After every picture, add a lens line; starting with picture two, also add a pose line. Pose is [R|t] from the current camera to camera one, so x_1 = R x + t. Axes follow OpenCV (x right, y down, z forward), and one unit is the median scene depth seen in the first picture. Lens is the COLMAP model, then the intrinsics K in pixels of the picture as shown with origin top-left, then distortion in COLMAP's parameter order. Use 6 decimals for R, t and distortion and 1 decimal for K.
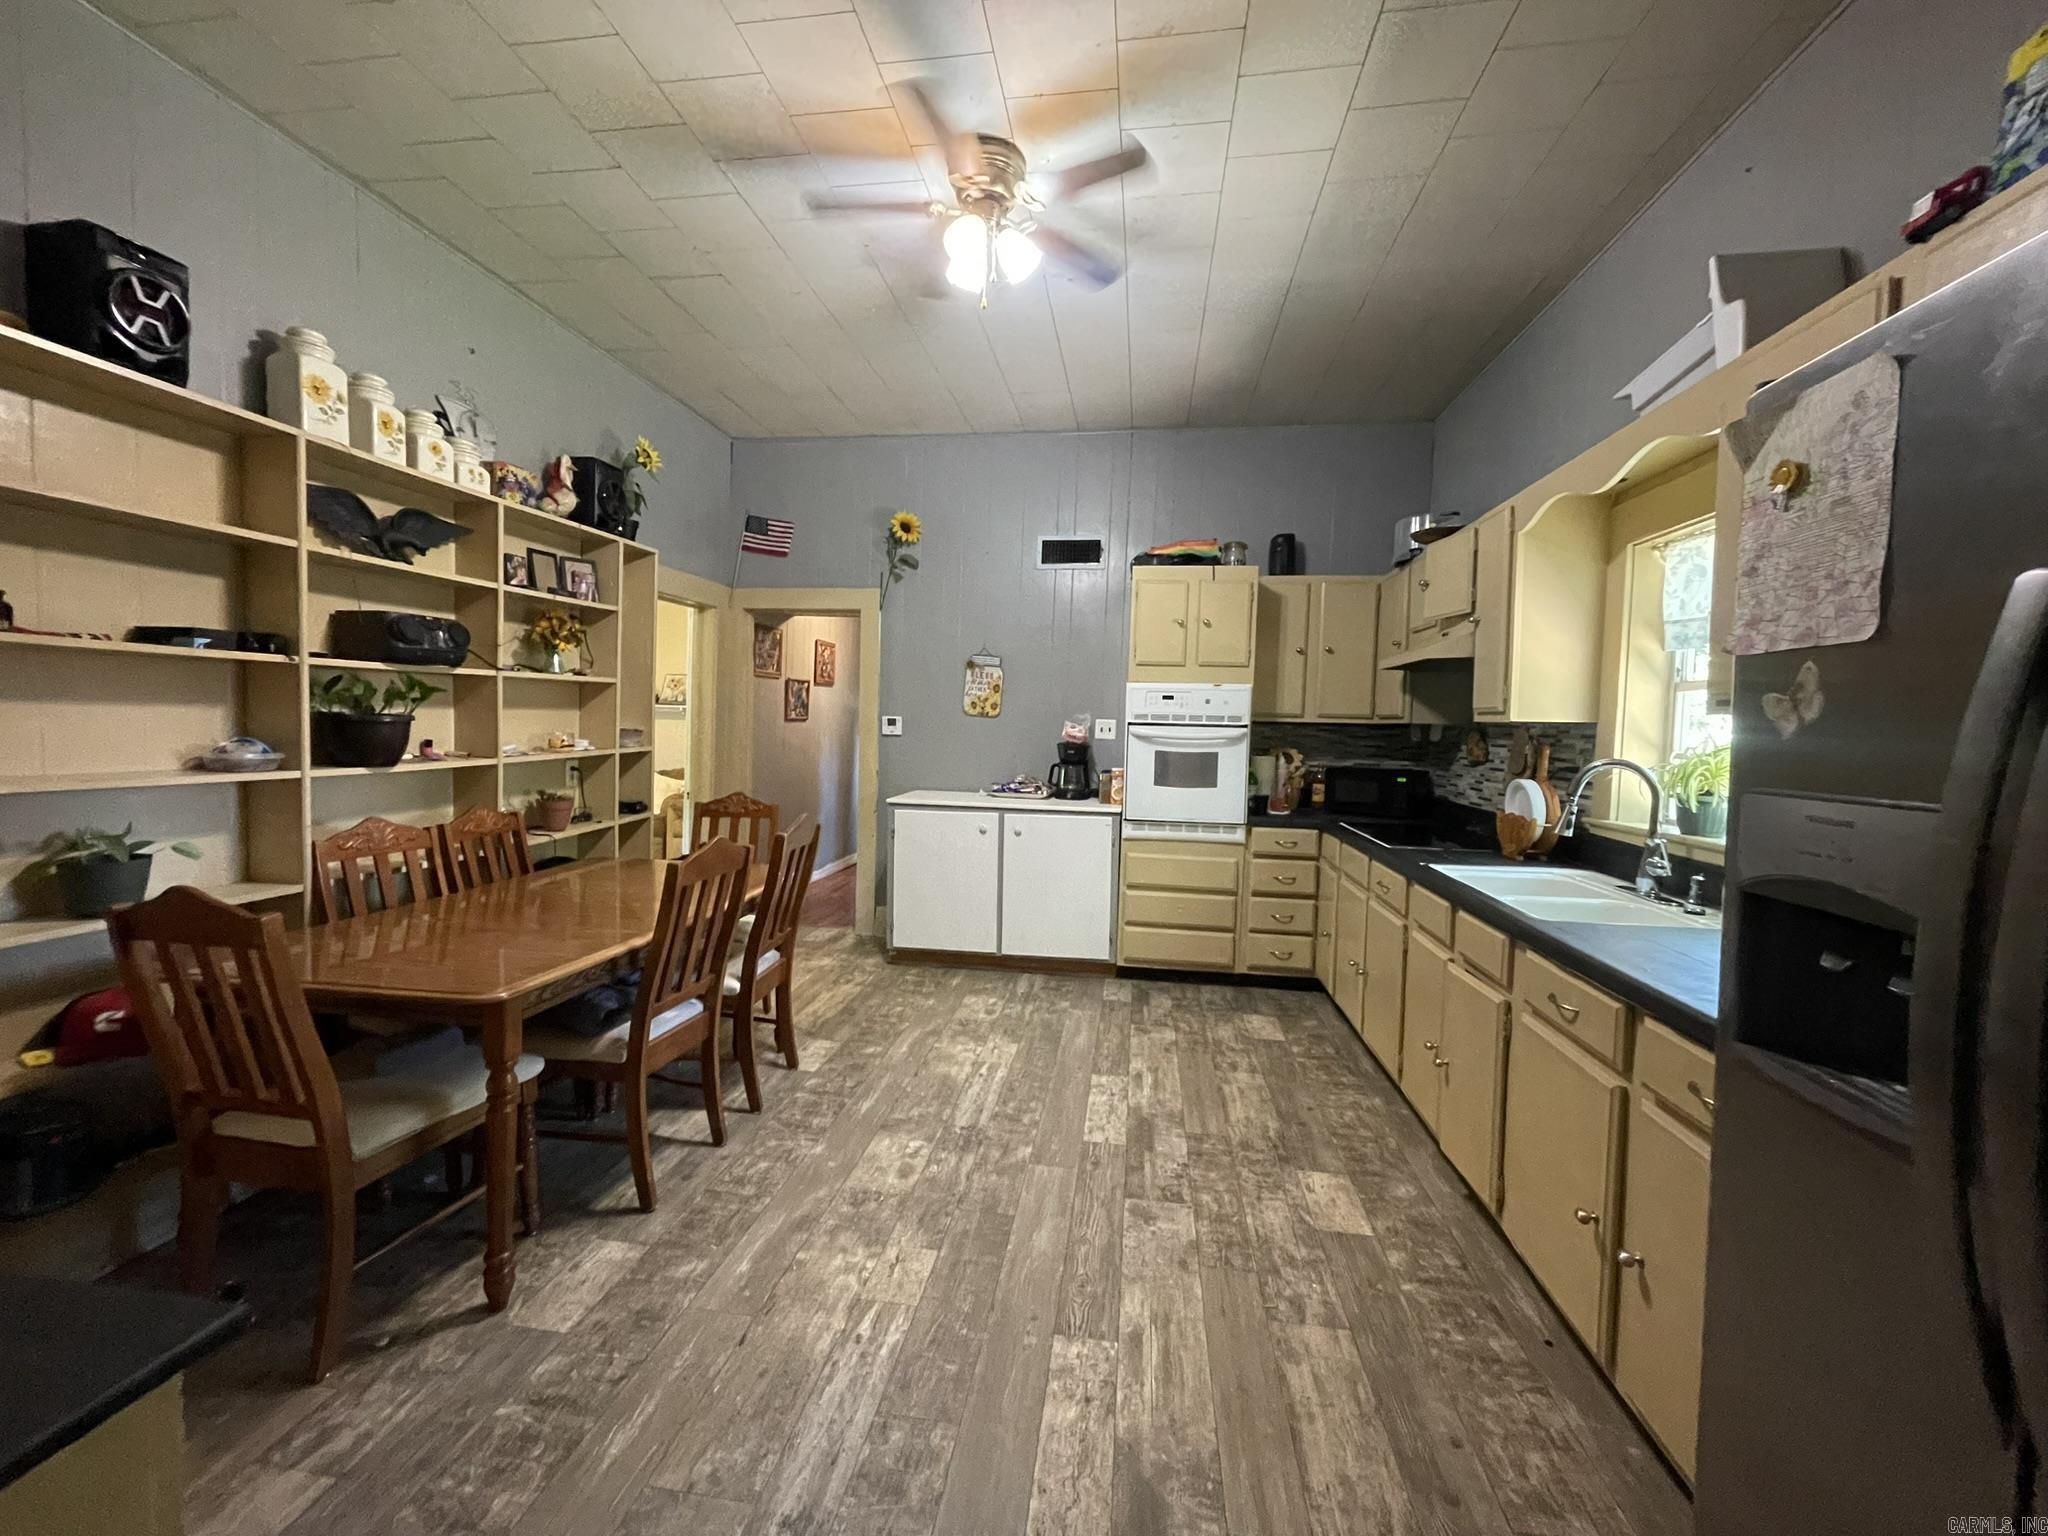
lens RADIAL K [[827.8, 0, 1016.9], [0, 827.8, 759.2], [0, 0, 1]] dist [0.001062, 0.000030]
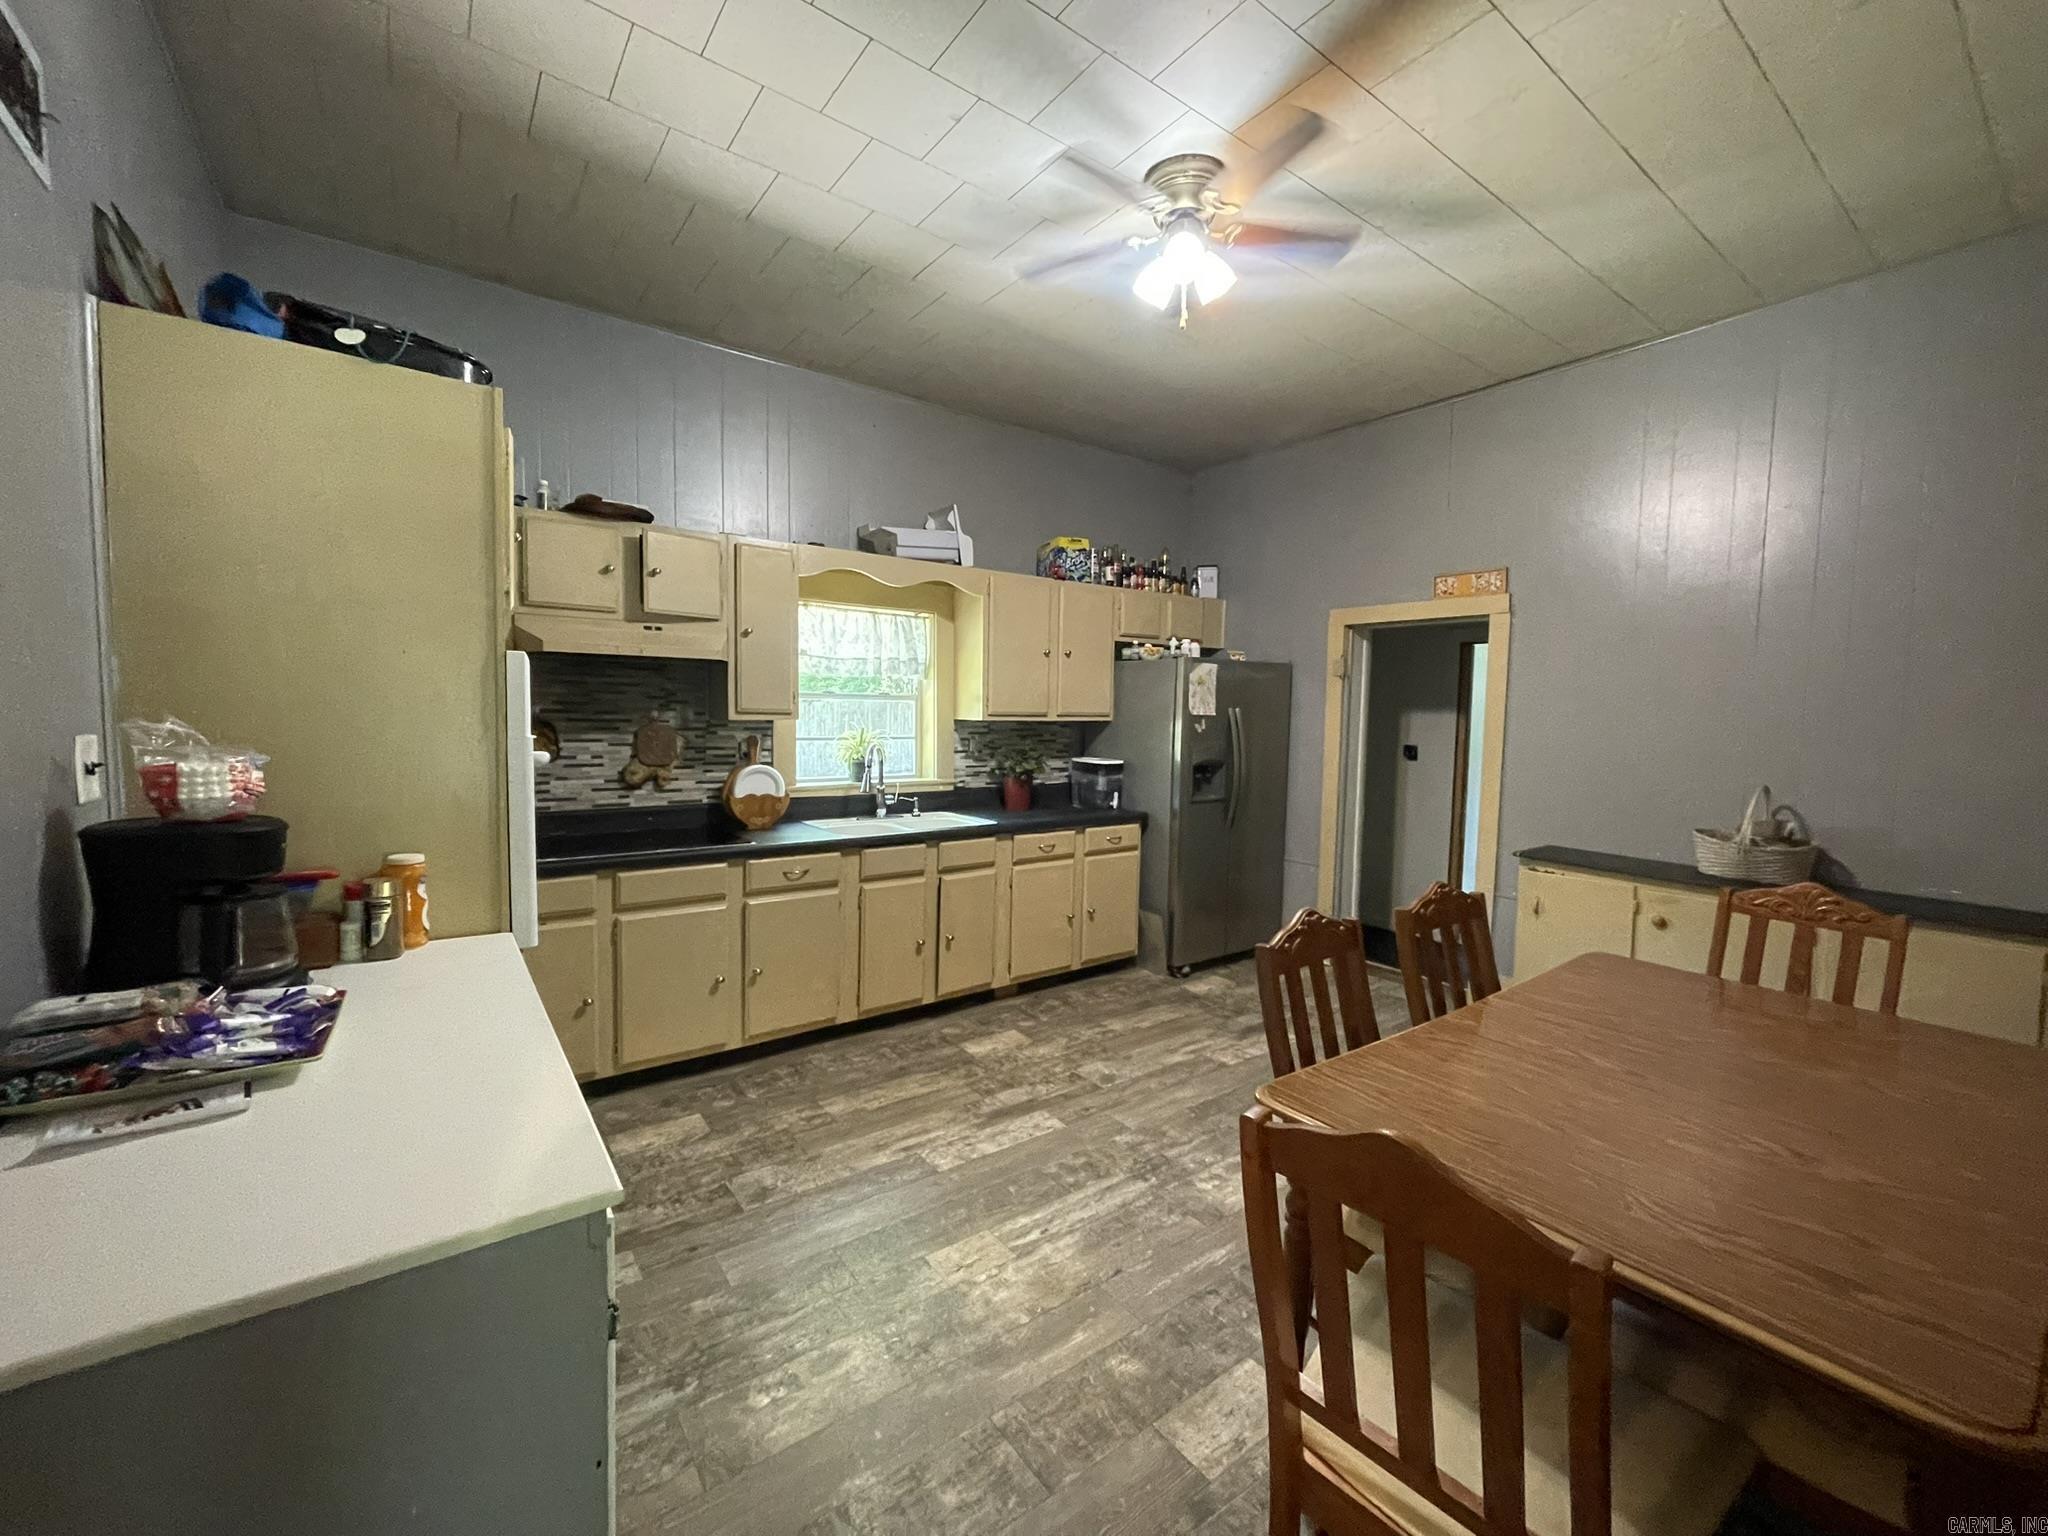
lens RADIAL K [[827.8, 0, 1014.7], [0, 827.8, 763.5], [0, 0, 1]] dist [0.001062, 0.000030]
pose [[-0.701595, -0.086161, 0.707348, -0.565960], [-0.003760, 0.993097, 0.117238, -0.131307], [-0.712566, 0.079594, -0.697075, 1.664584]]
